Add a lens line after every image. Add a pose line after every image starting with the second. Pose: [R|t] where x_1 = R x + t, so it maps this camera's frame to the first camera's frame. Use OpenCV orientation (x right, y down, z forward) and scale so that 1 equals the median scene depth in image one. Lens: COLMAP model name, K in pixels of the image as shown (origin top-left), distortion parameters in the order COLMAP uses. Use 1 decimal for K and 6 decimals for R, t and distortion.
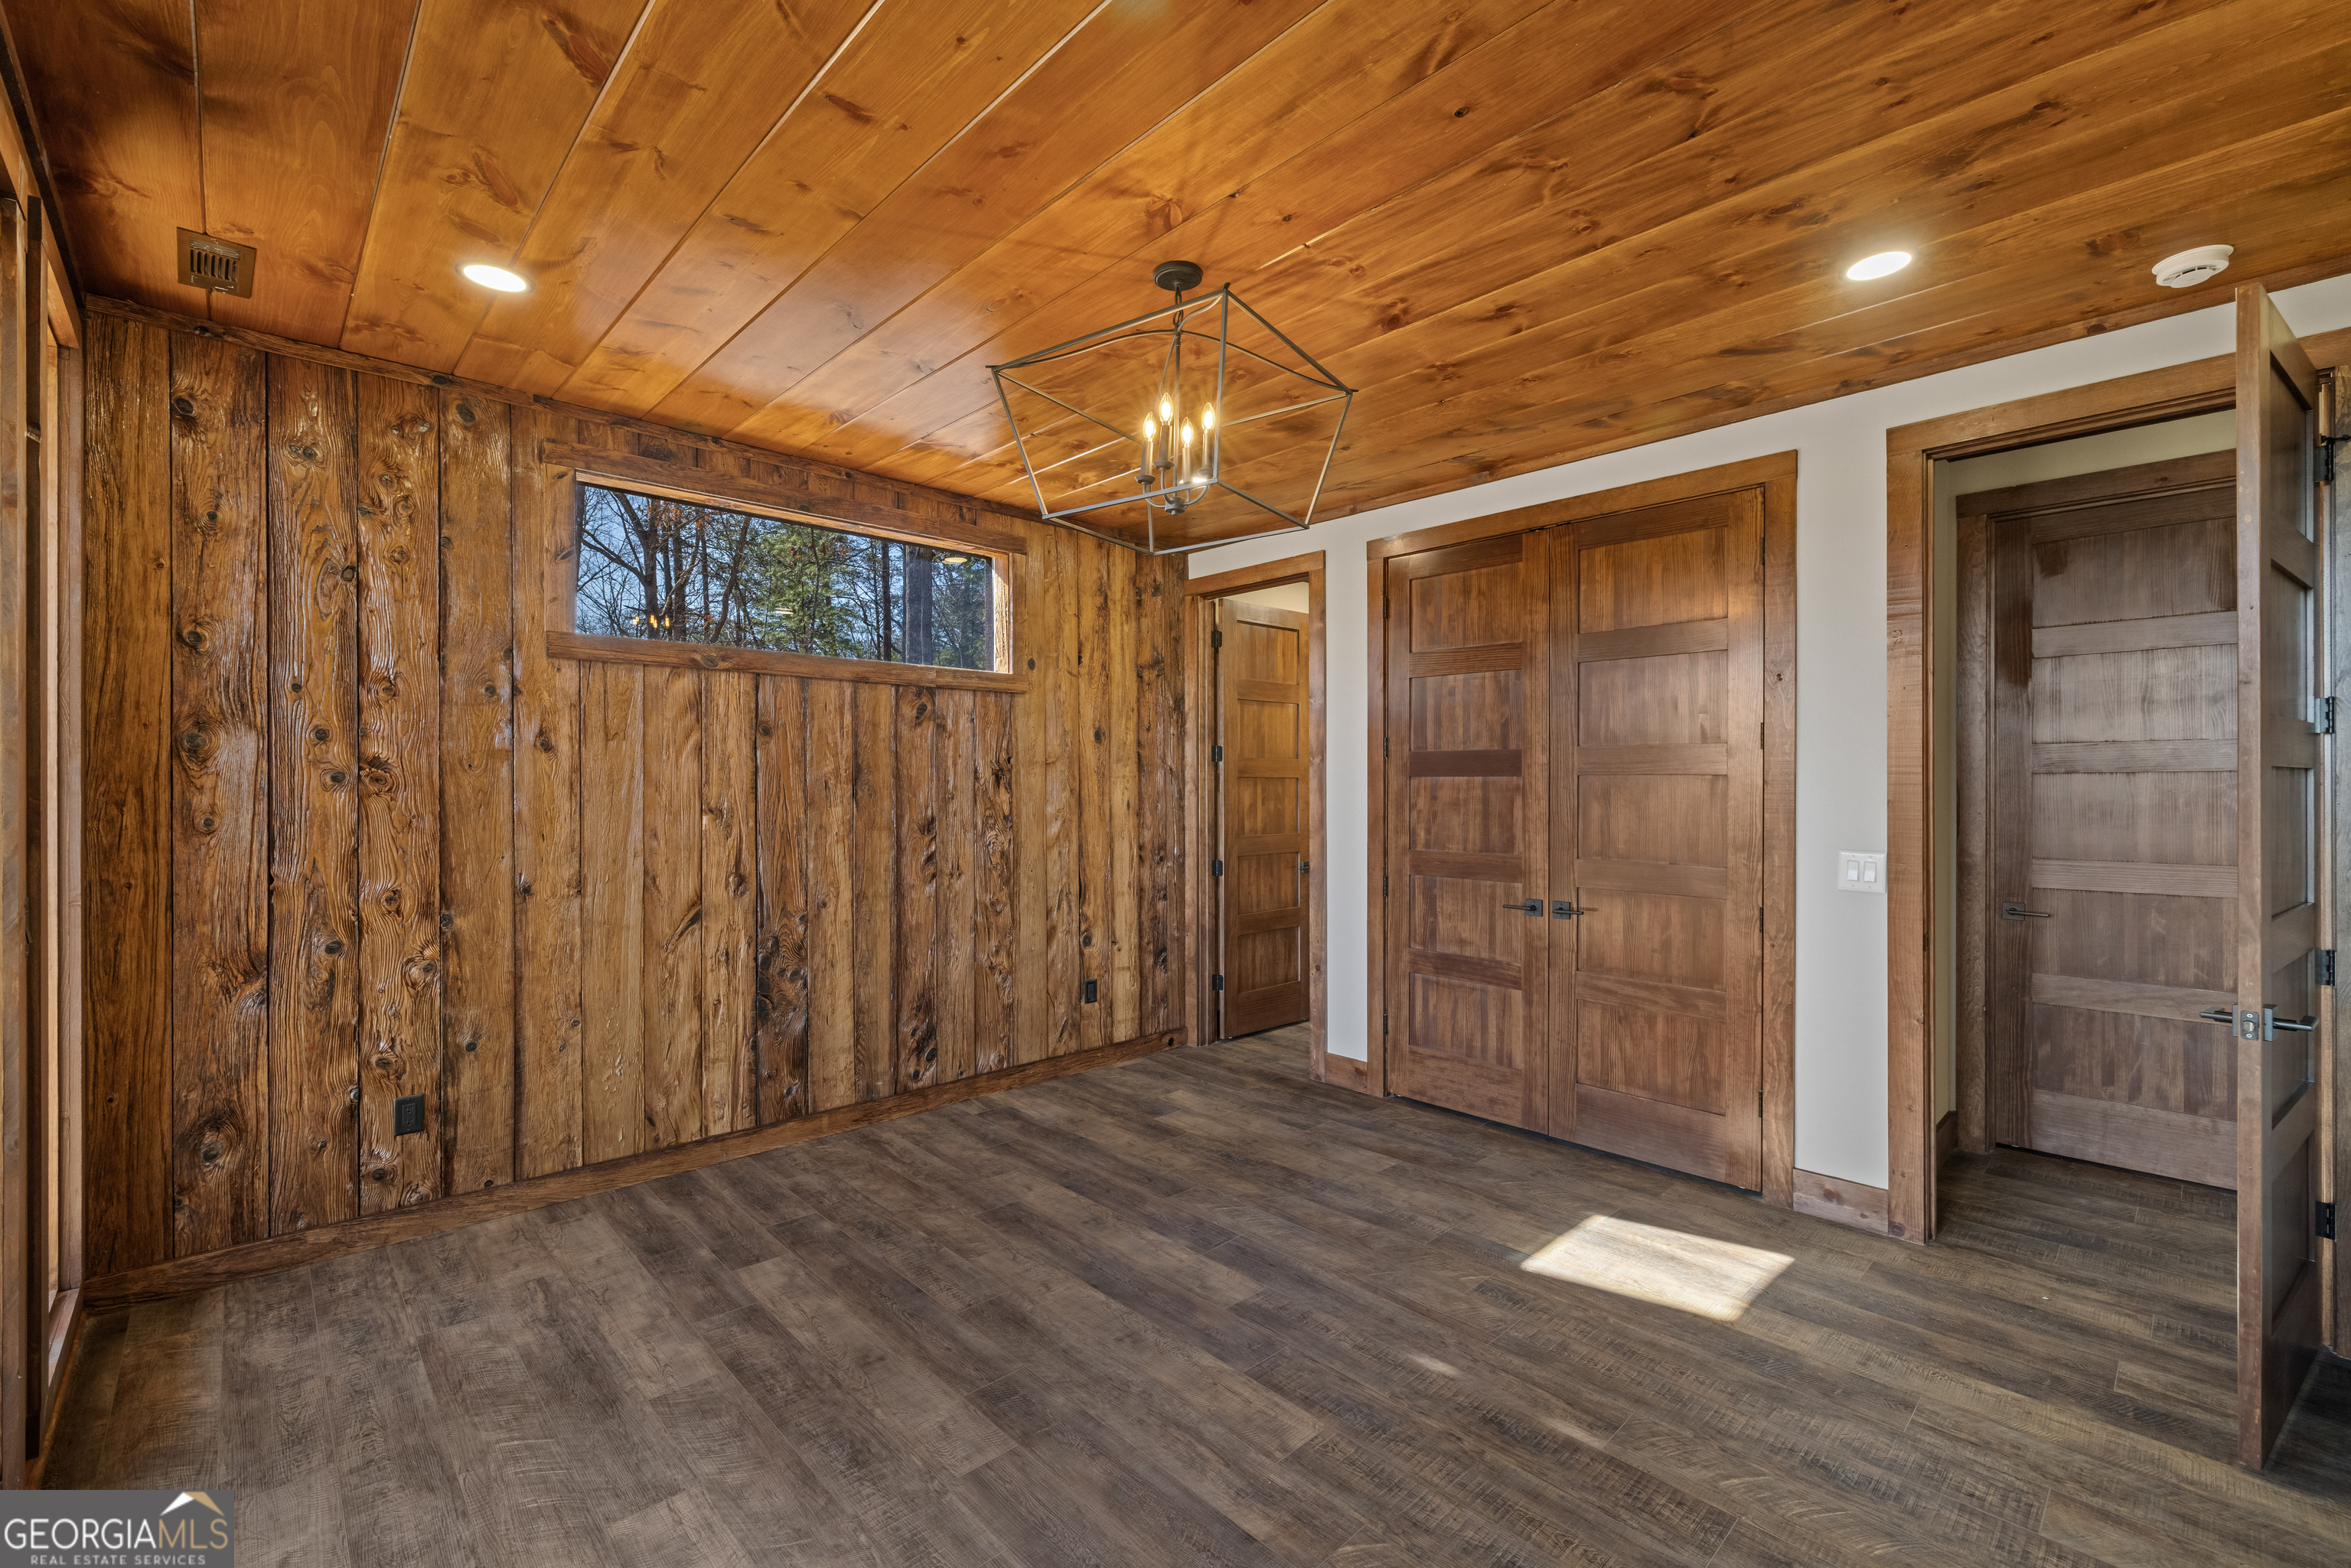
lens RADIAL K [[969.1, 0, 1162.6], [0, 969.1, 783.7], [0, 0, 1]] dist [-0.003512, 0.000115]
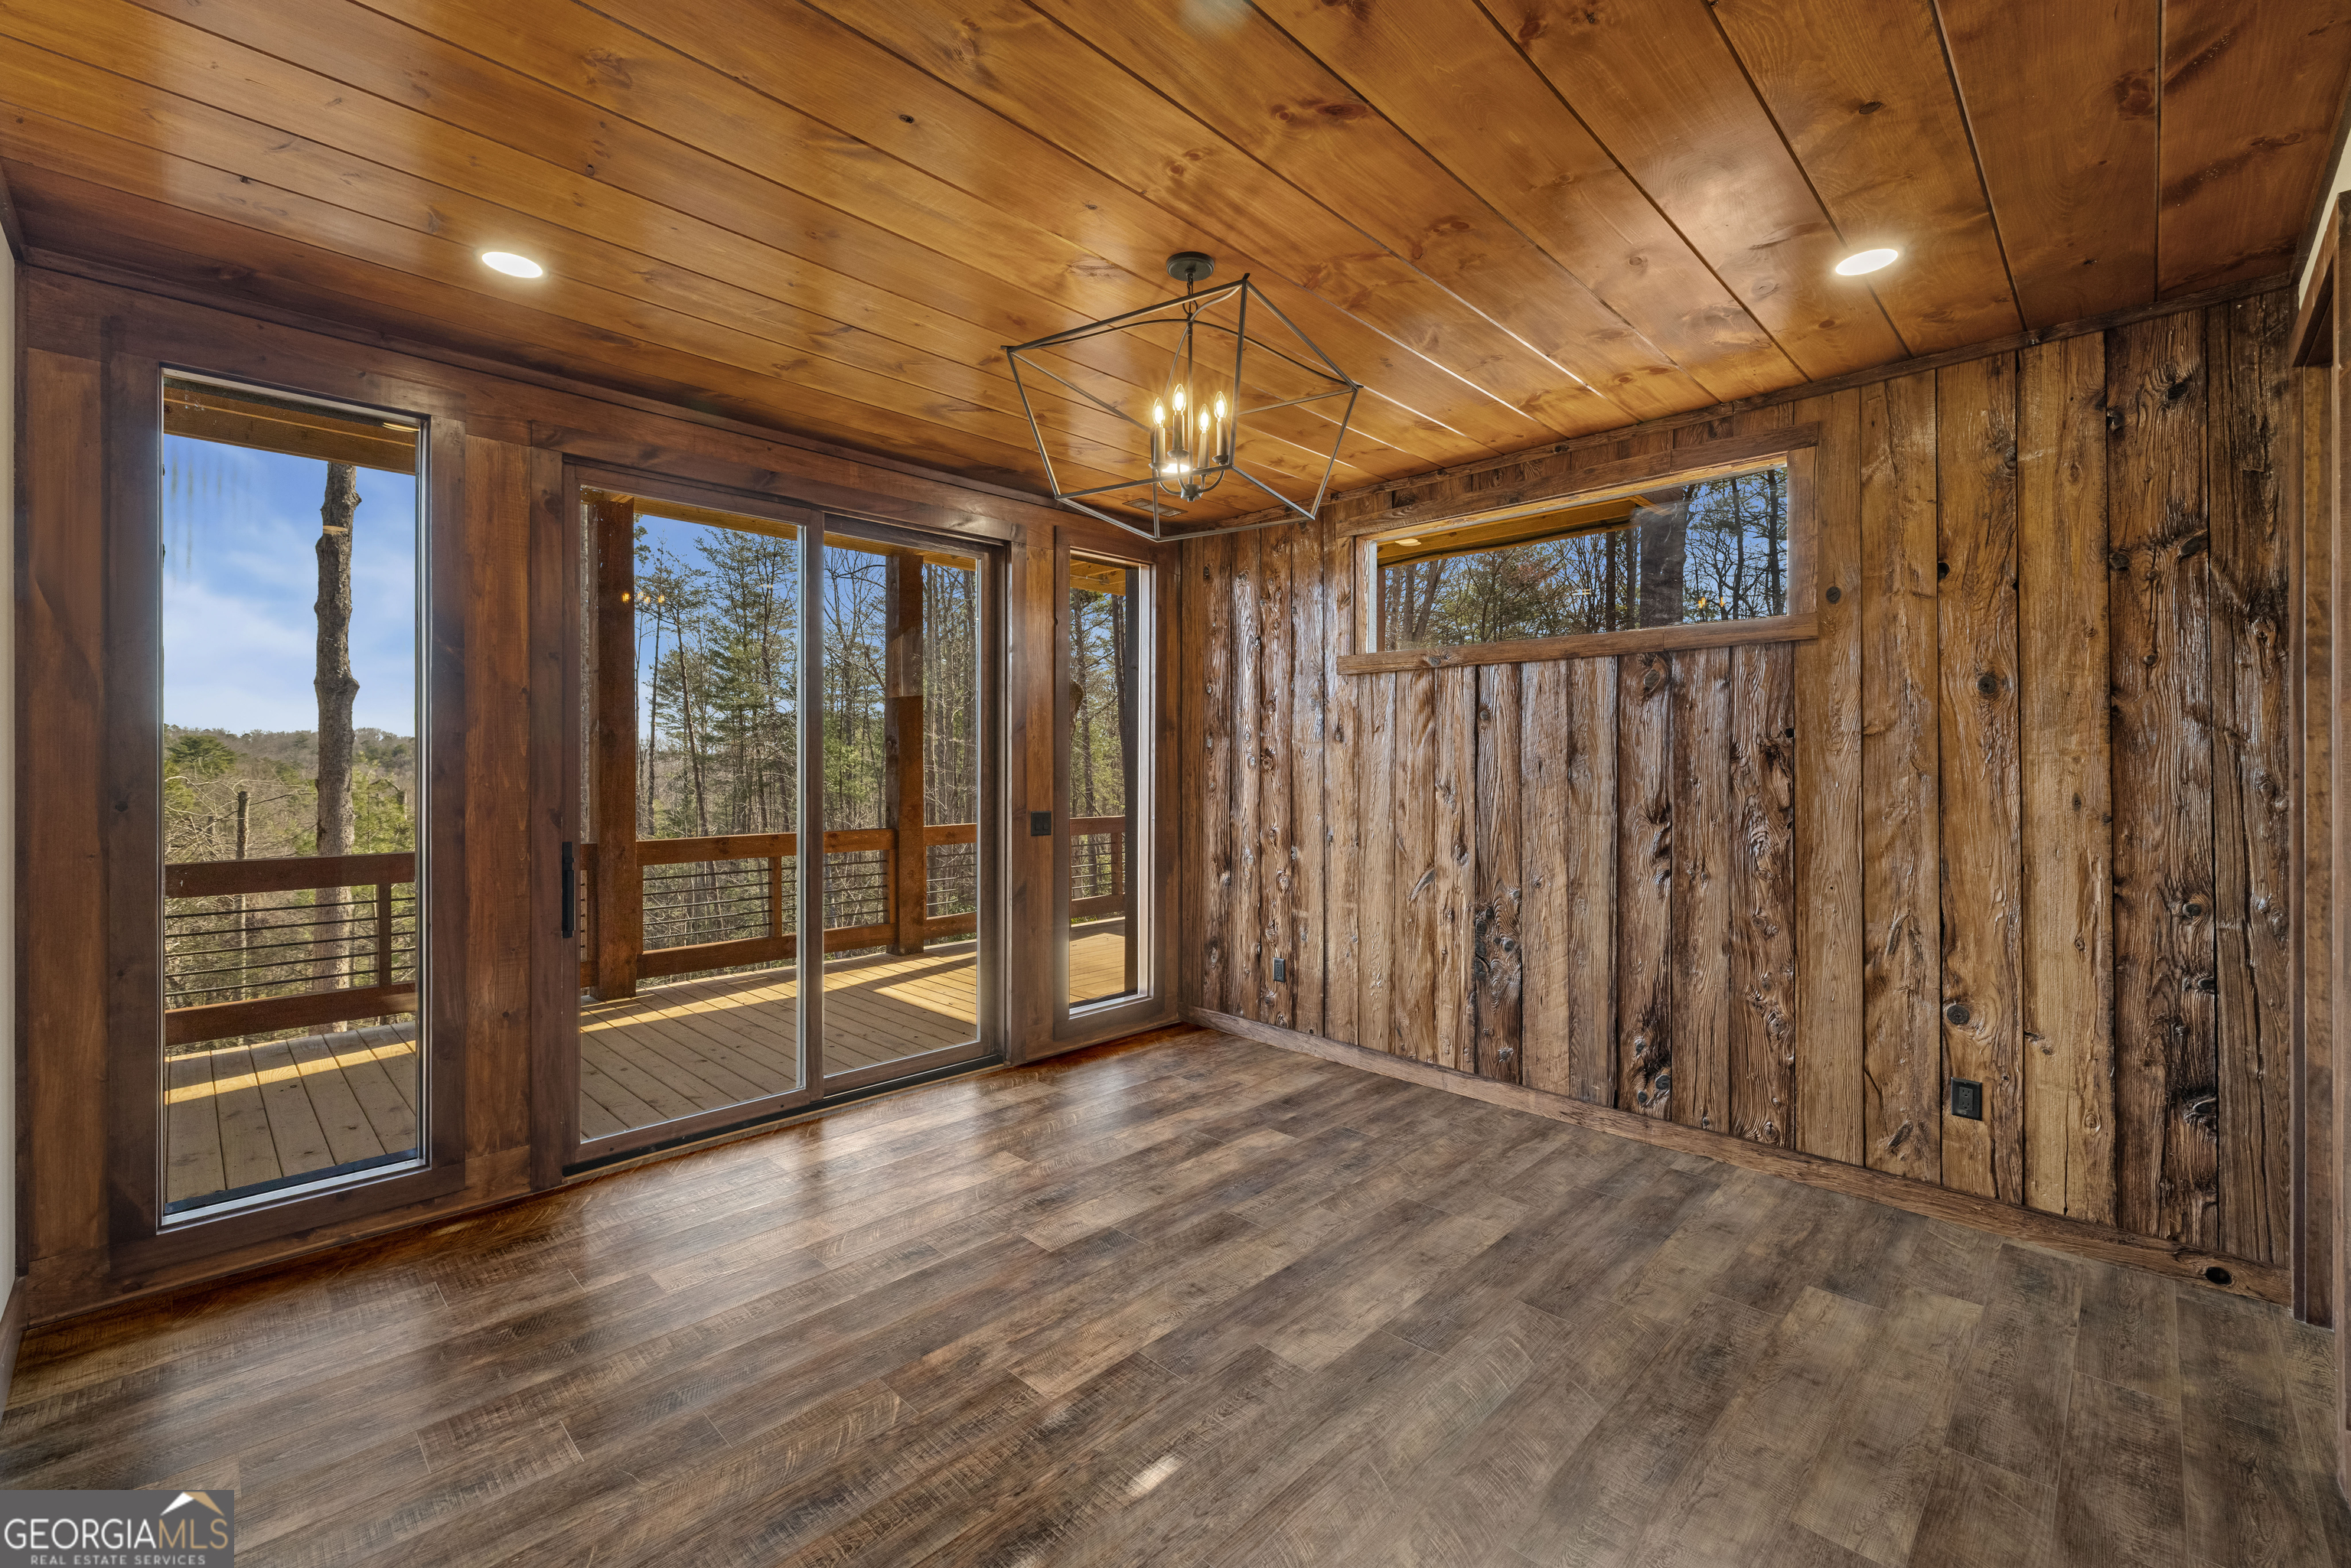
lens RADIAL K [[1028.8, 0, 1253.9], [0, 1028.8, 761.4], [0, 0, 1]] dist [-0.001963, -0.000188]
pose [[0.061953, -0.003104, -0.998074, 0.690665], [0.001220, 0.999995, -0.003034, -0.000529], [0.998078, -0.001029, 0.061956, 0.628740]]
